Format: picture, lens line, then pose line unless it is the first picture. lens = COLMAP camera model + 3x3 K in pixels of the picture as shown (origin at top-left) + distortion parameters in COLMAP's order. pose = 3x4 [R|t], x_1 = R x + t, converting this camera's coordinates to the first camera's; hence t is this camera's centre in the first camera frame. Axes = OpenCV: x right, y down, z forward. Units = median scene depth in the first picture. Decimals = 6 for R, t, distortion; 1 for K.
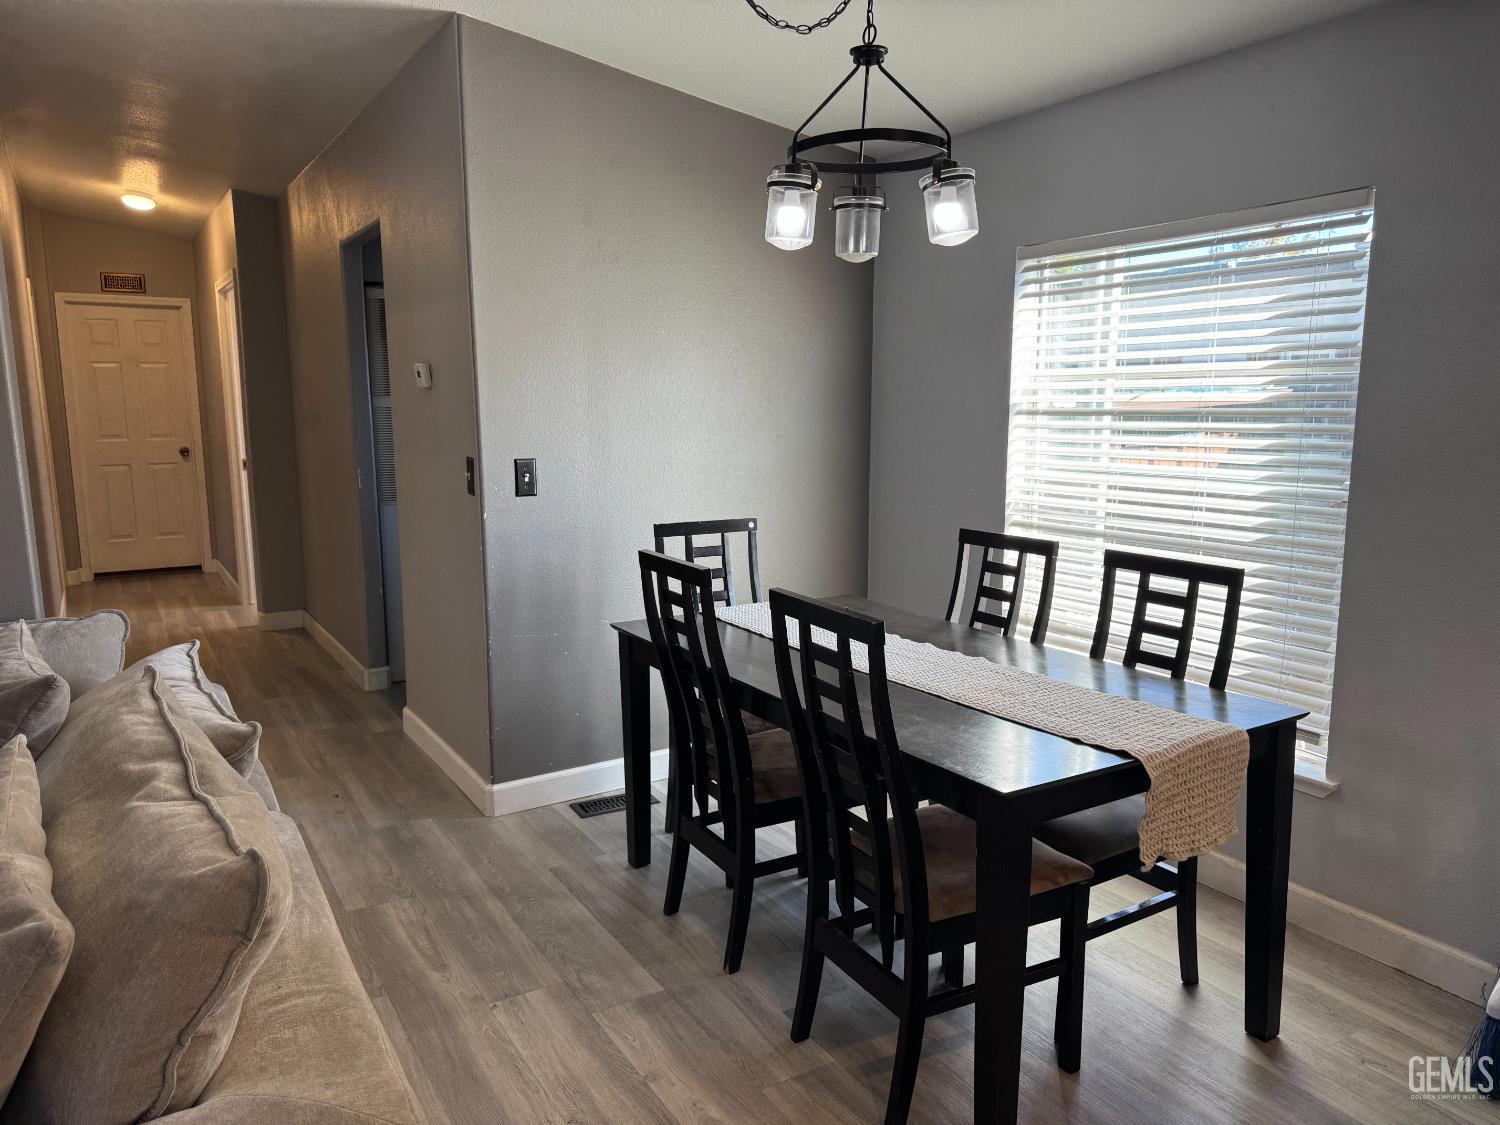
lens RADIAL K [[1058.2, 0, 754.3], [0, 1058.2, 568.1], [0, 0, 1]] dist [0.067298, -0.059510]
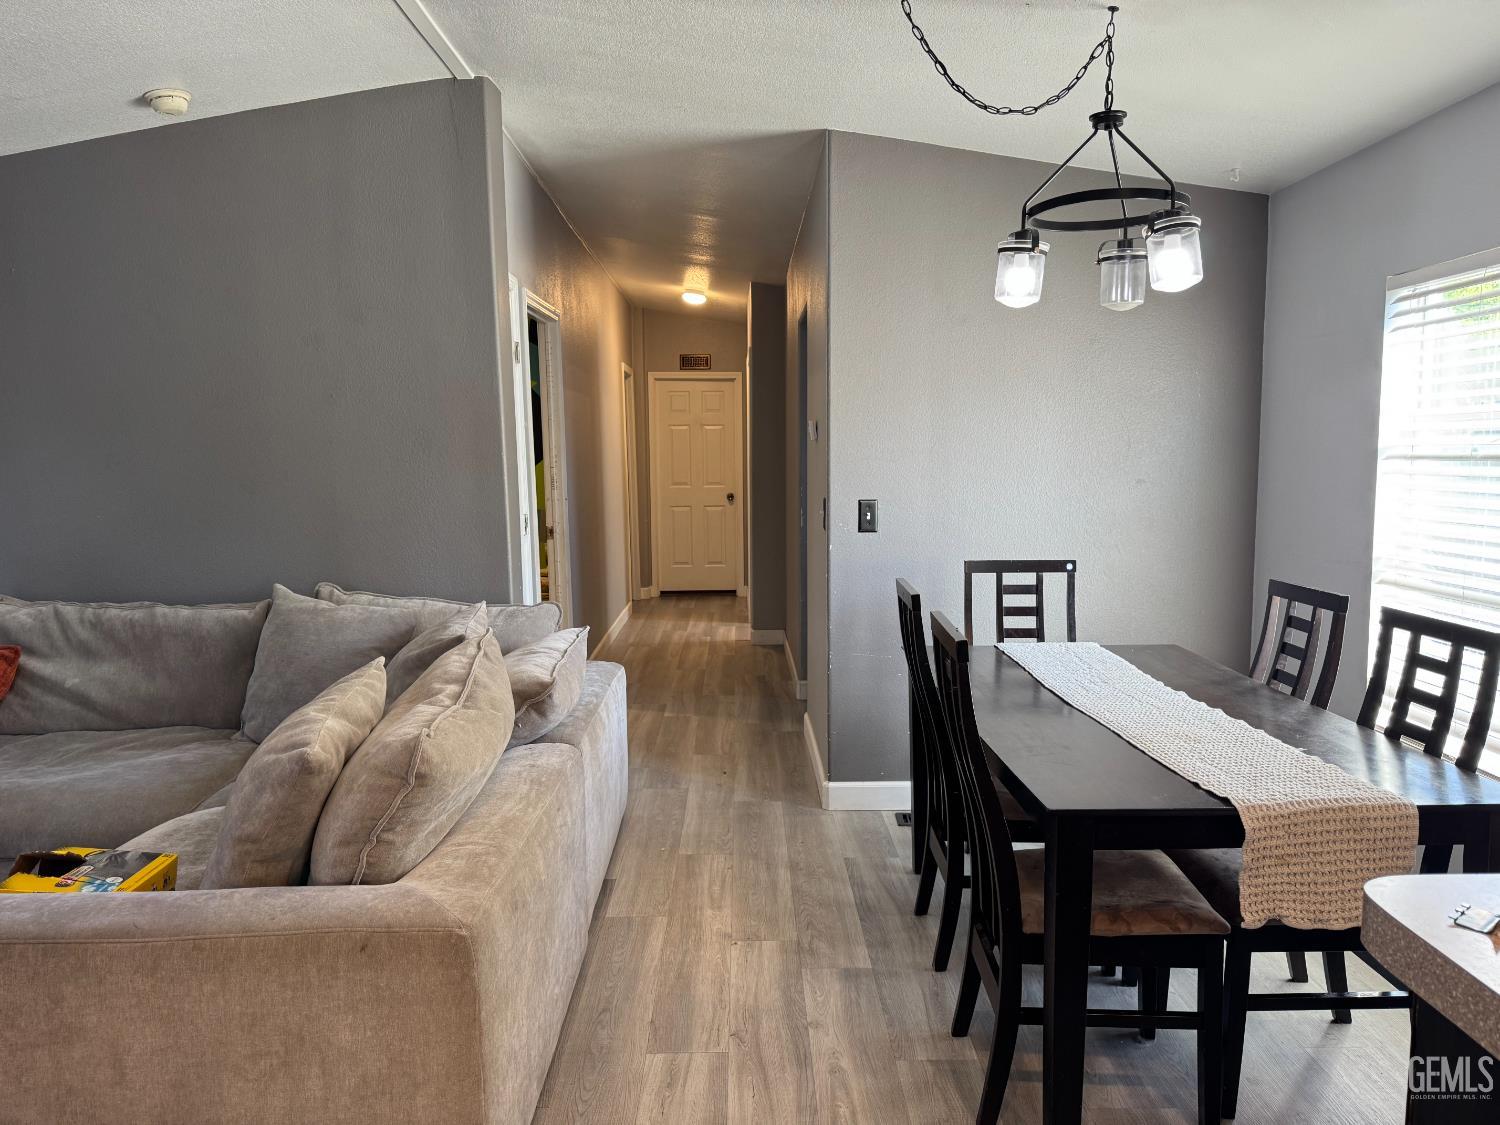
lens RADIAL K [[1048.8, 0, 750.0], [0, 1048.8, 562.5], [0, 0, 1]] dist [0.122460, -0.148191]
pose [[0.862608, 0.047103, -0.503675, 0.288519], [-0.073733, 0.996730, -0.033063, 0.013672], [0.500471, 0.065658, 0.863260, -0.048389]]
